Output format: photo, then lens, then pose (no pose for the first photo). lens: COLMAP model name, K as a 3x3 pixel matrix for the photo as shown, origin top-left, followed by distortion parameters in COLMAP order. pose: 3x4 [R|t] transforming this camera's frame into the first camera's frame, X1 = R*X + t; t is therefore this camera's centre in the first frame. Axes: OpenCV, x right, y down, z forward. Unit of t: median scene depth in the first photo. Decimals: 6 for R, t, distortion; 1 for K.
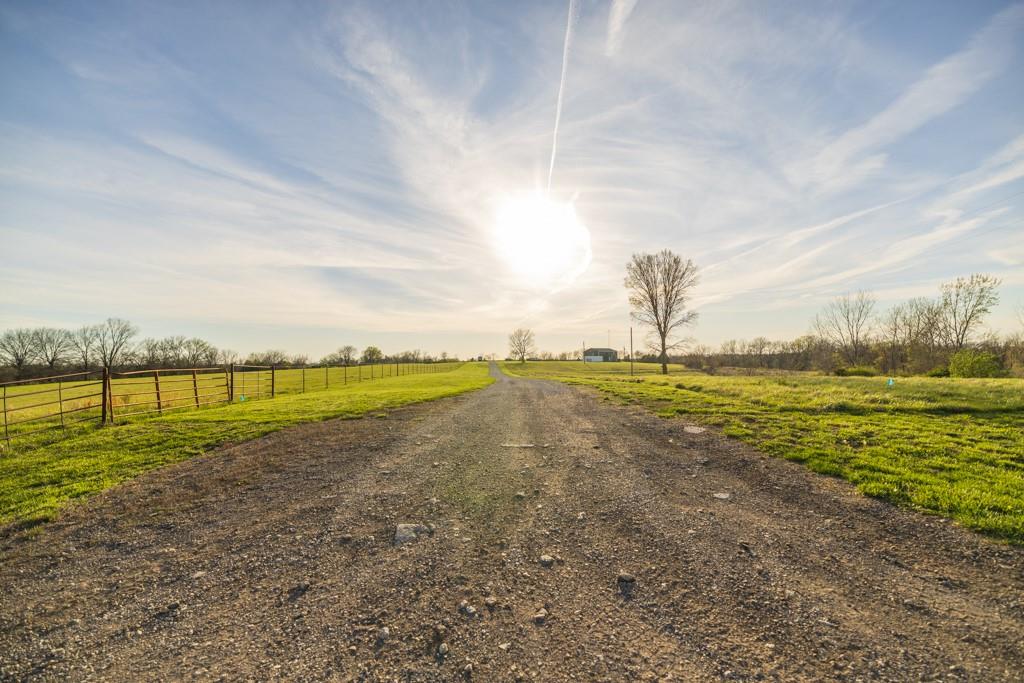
lens RADIAL K [[425.5, 0, 515.3], [0, 425.5, 335.7], [0, 0, 1]] dist [0.002753, 0.000362]
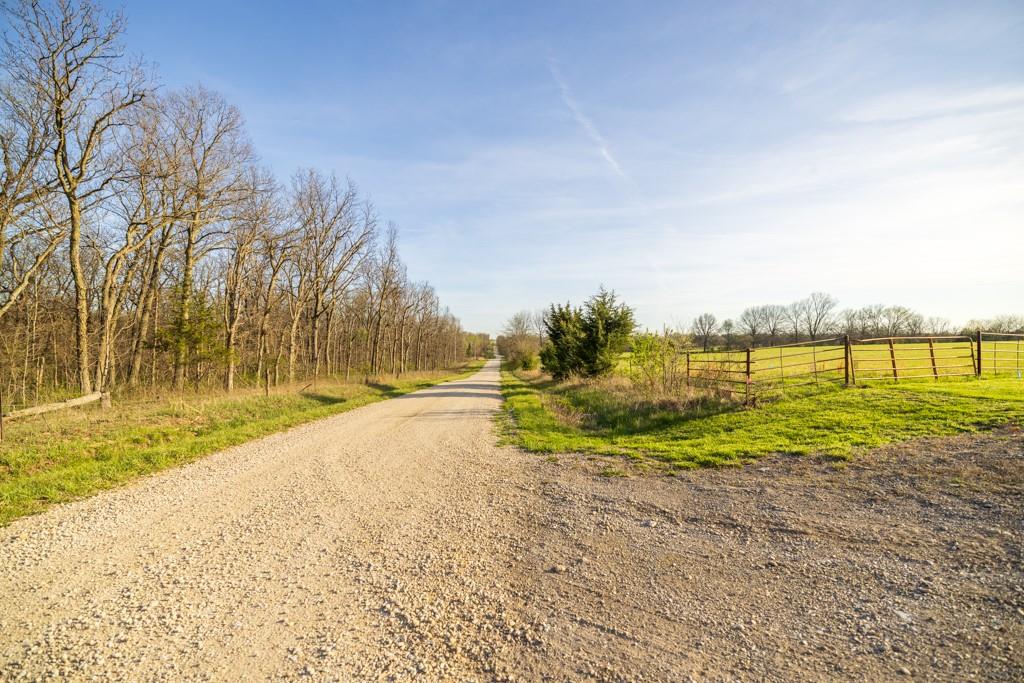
lens RADIAL K [[425.5, 0, 515.3], [0, 425.5, 335.7], [0, 0, 1]] dist [0.002753, 0.000362]
pose [[0.251260, 0.004556, -0.967909, -0.093629], [0.061670, 0.997882, 0.020707, 0.001239], [0.965953, -0.064894, 0.250447, -0.098516]]
